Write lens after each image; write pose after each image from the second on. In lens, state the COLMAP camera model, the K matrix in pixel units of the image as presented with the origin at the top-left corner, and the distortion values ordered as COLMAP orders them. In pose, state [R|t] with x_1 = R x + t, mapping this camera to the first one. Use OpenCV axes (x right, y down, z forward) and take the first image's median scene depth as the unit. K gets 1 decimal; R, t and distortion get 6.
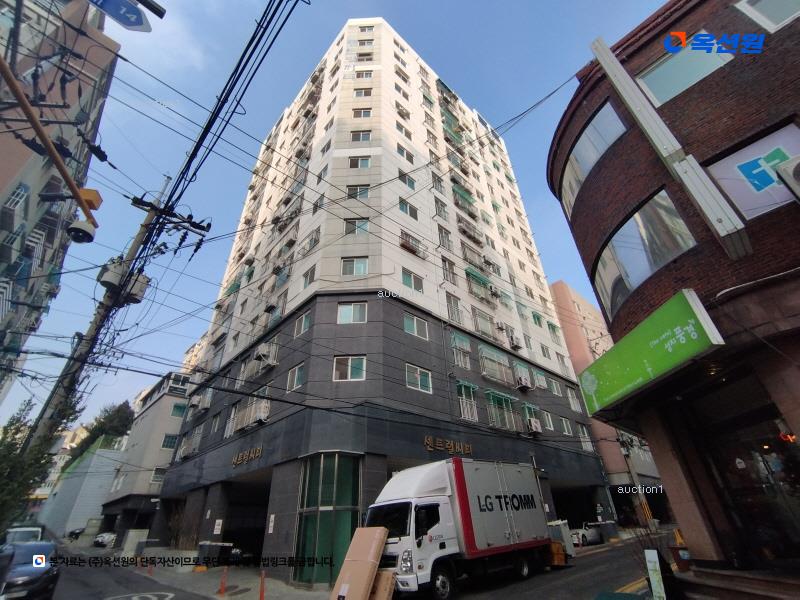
lens RADIAL K [[362.4, 0, 400.0], [0, 362.4, 300.0], [0, 0, 1]] dist [0.000092, -0.000084]
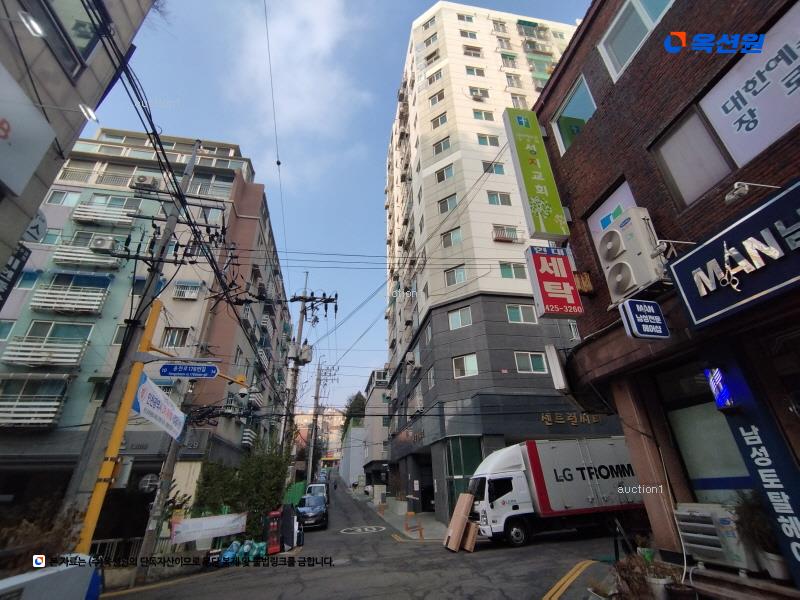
lens RADIAL K [[362.4, 0, 400.0], [0, 362.4, 300.0], [0, 0, 1]] dist [0.000092, -0.000084]
pose [[0.841433, -0.241587, -0.483348, 0.300952], [0.291806, 0.956002, 0.030160, -0.118902], [0.454796, -0.166421, 0.874908, -0.131425]]
